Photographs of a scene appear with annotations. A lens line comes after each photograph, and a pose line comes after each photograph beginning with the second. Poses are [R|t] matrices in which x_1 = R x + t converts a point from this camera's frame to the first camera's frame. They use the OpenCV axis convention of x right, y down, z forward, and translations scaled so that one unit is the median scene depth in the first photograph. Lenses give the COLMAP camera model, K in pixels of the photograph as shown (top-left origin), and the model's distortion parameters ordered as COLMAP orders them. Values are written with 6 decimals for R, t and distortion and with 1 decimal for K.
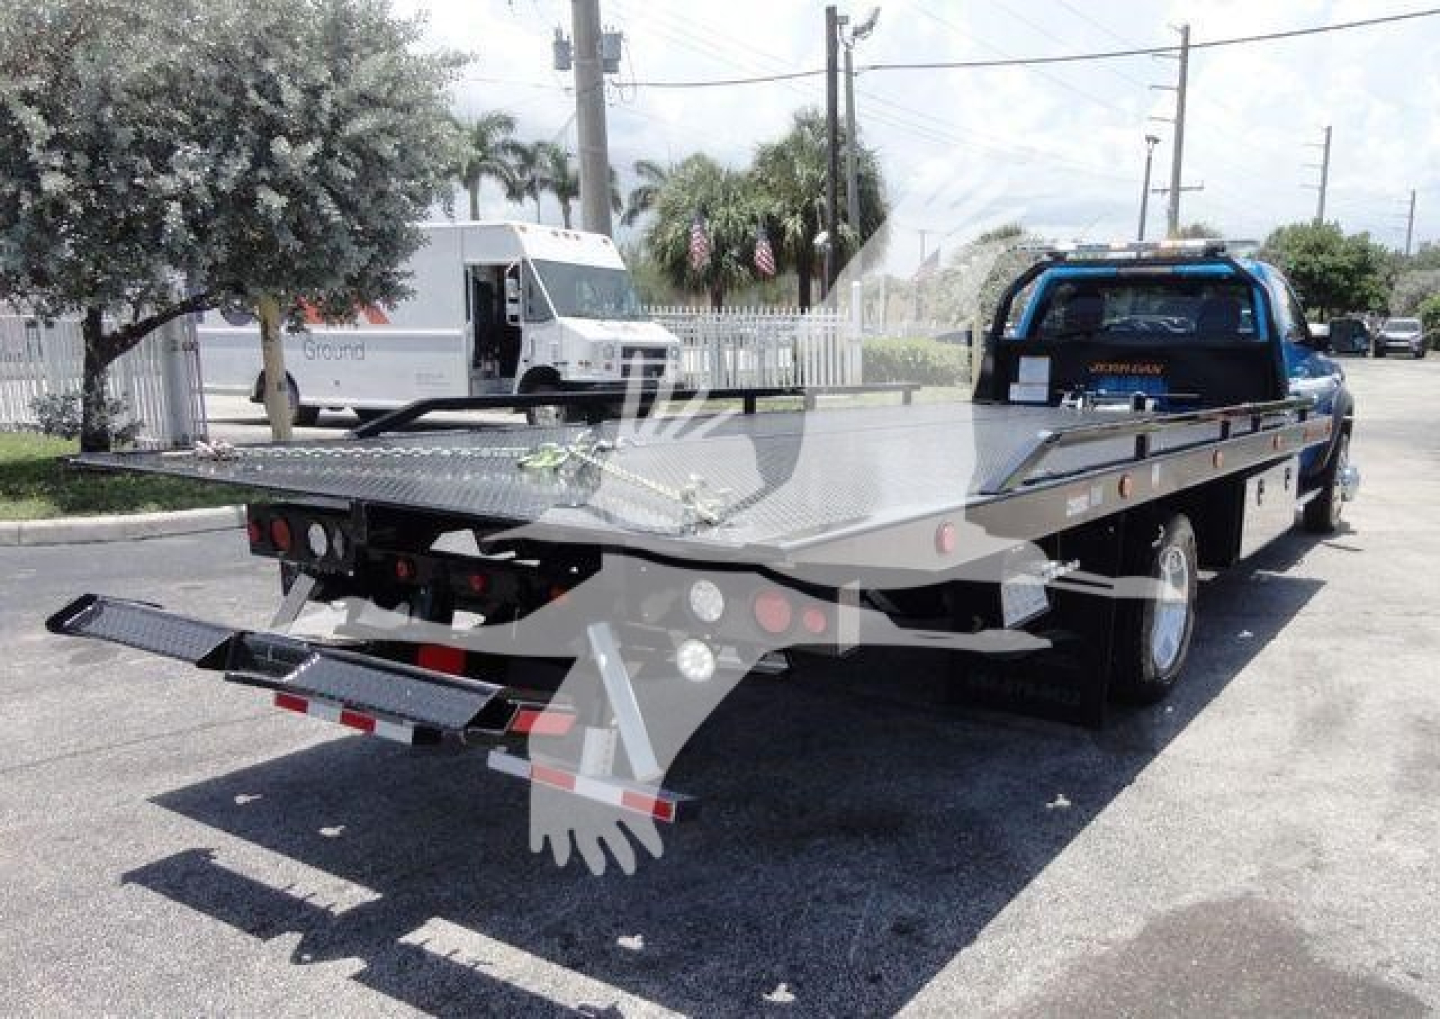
lens RADIAL K [[1167.2, 0, 801.9], [0, 1167.2, 583.0], [0, 0, 1]] dist [0.004435, -0.006139]
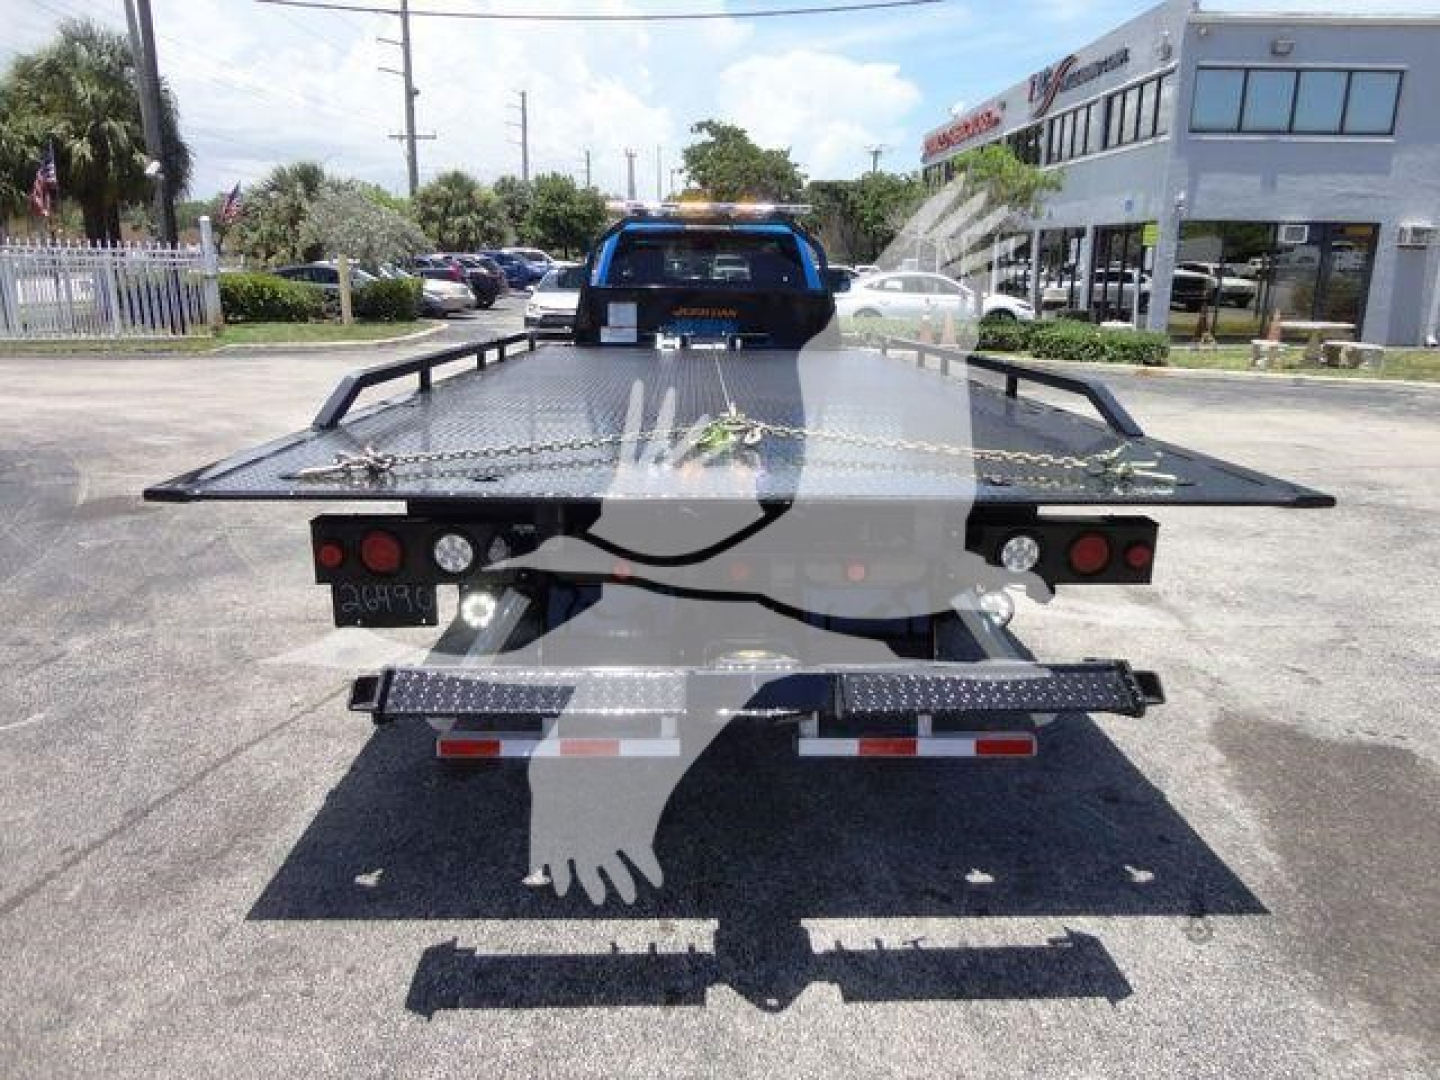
lens RADIAL K [[1045.9, 0, 723.9], [0, 1045.9, 528.3], [0, 0, 1]] dist [-0.008495, 0.004436]
pose [[0.824464, -0.129627, 0.550869, -0.273663], [0.109984, 0.991555, 0.068719, -0.034709], [-0.555124, 0.003930, 0.831758, 0.107412]]
